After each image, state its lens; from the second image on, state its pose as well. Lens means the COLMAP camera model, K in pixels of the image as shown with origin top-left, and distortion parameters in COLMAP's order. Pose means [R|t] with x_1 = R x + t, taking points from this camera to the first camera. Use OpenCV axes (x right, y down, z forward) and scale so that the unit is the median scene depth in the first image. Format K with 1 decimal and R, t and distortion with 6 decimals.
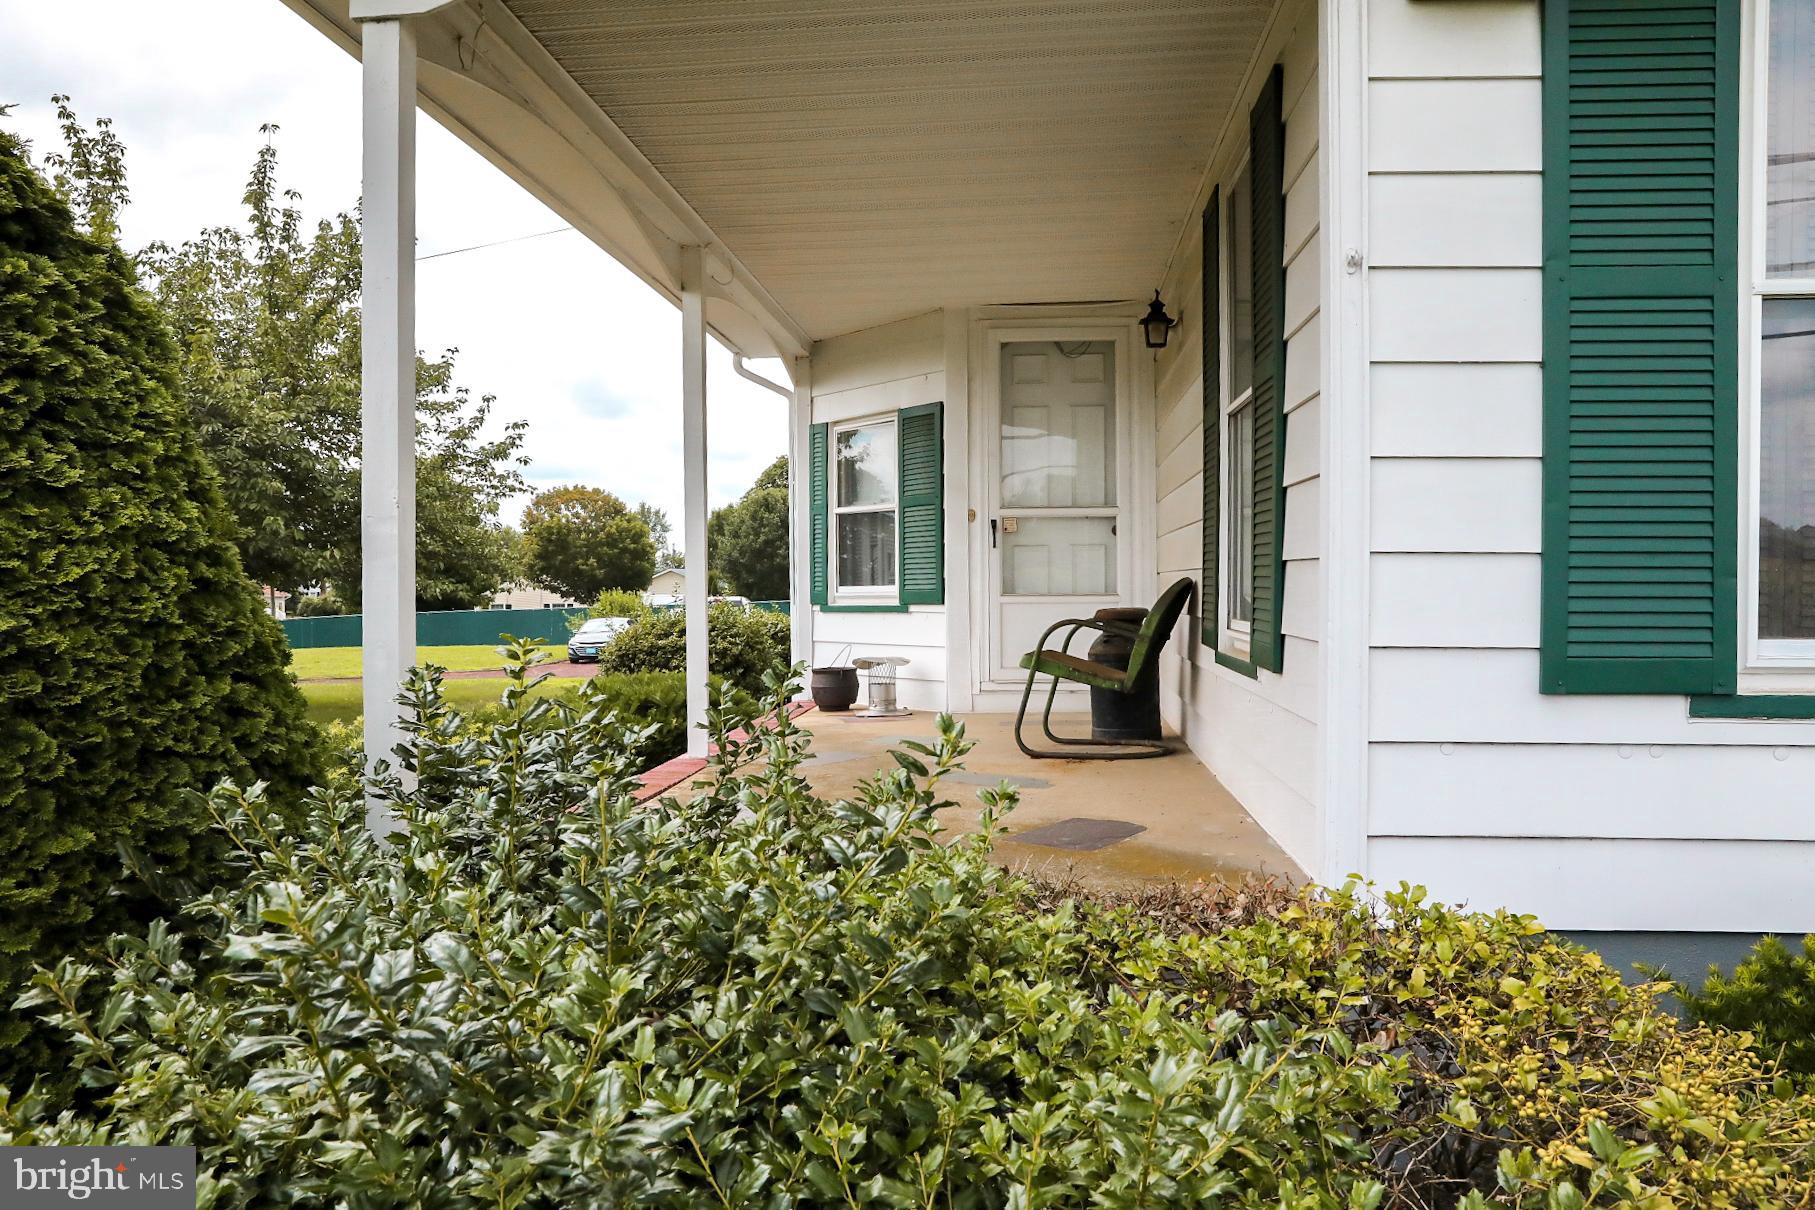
lens RADIAL K [[1247.1, 0, 907.5], [0, 1247.1, 605.0], [0, 0, 1]] dist [-0.115336, 0.094336]
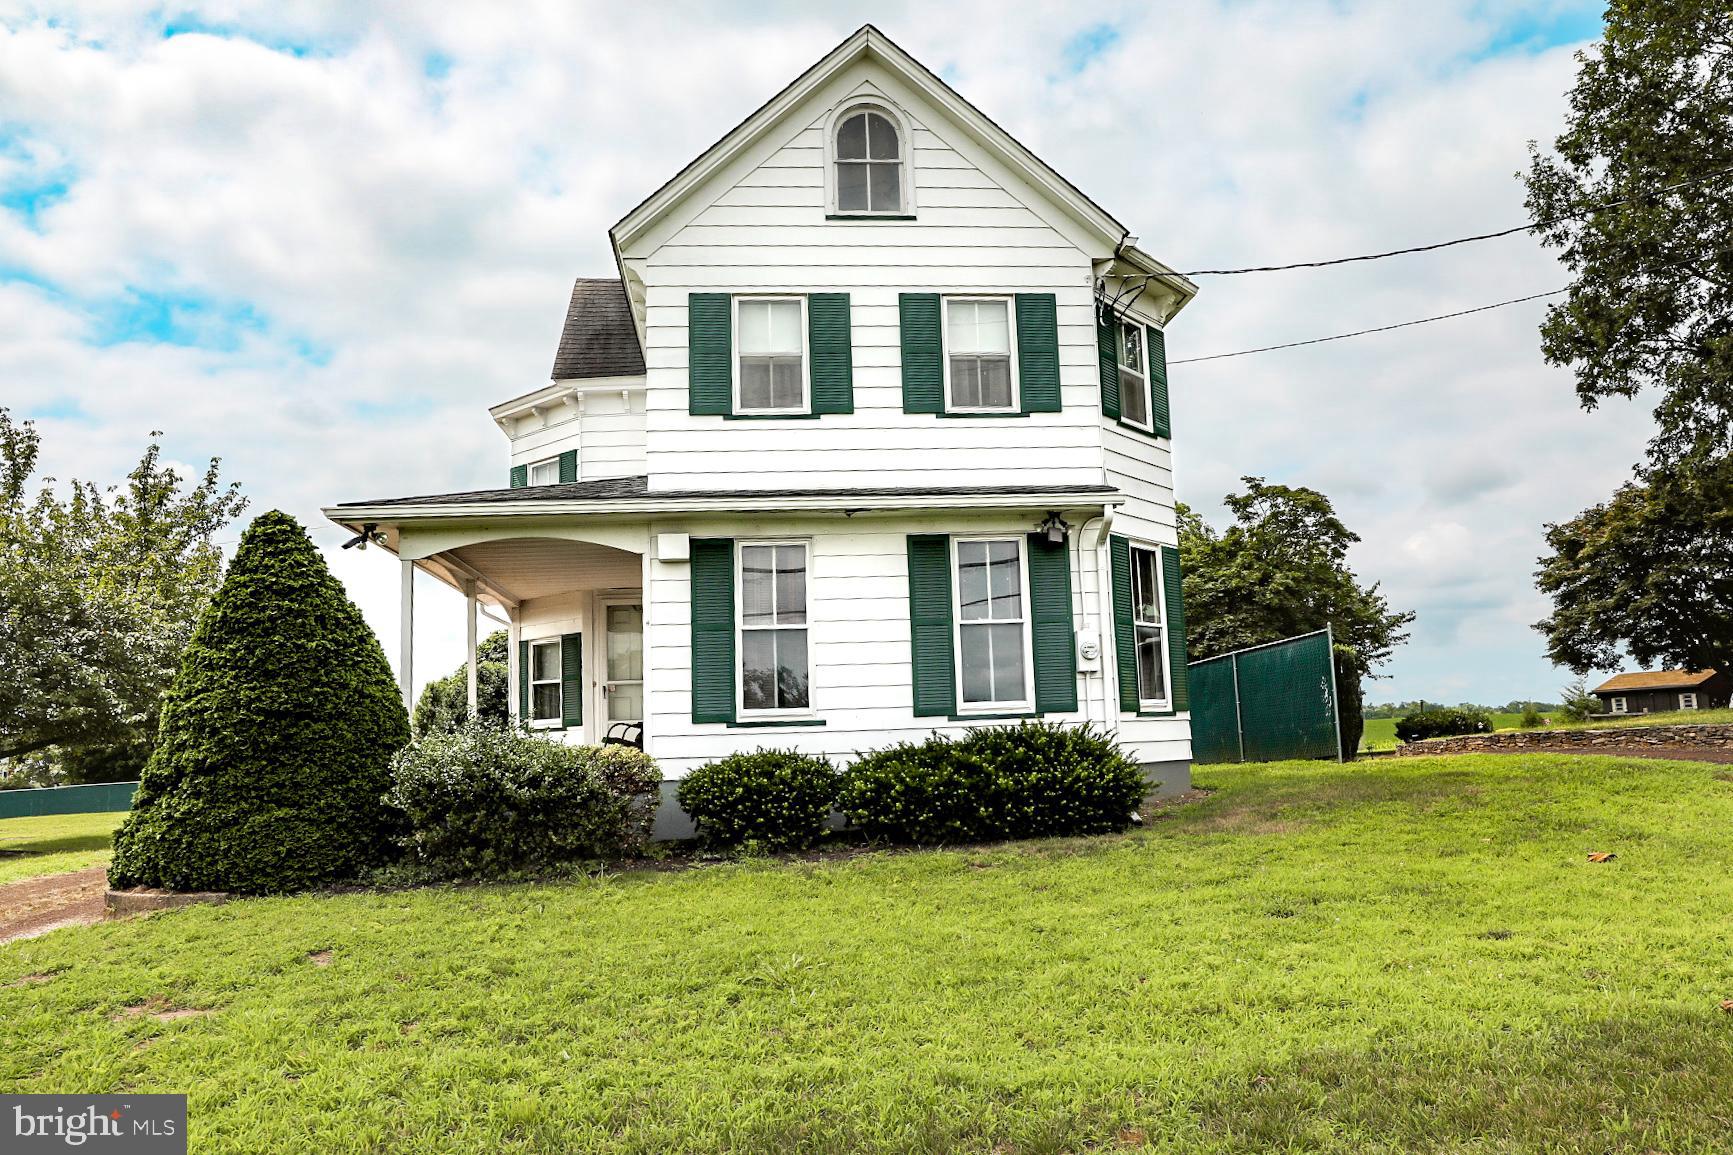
lens RADIAL K [[1225.6, 0, 866.5], [0, 1225.6, 577.5], [0, 0, 1]] dist [-0.103628, 0.067479]
pose [[0.980468, -0.004667, 0.196621, 0.098946], [0.035372, 0.987602, -0.152942, 0.085902], [-0.193470, 0.156910, 0.968478, -1.179928]]
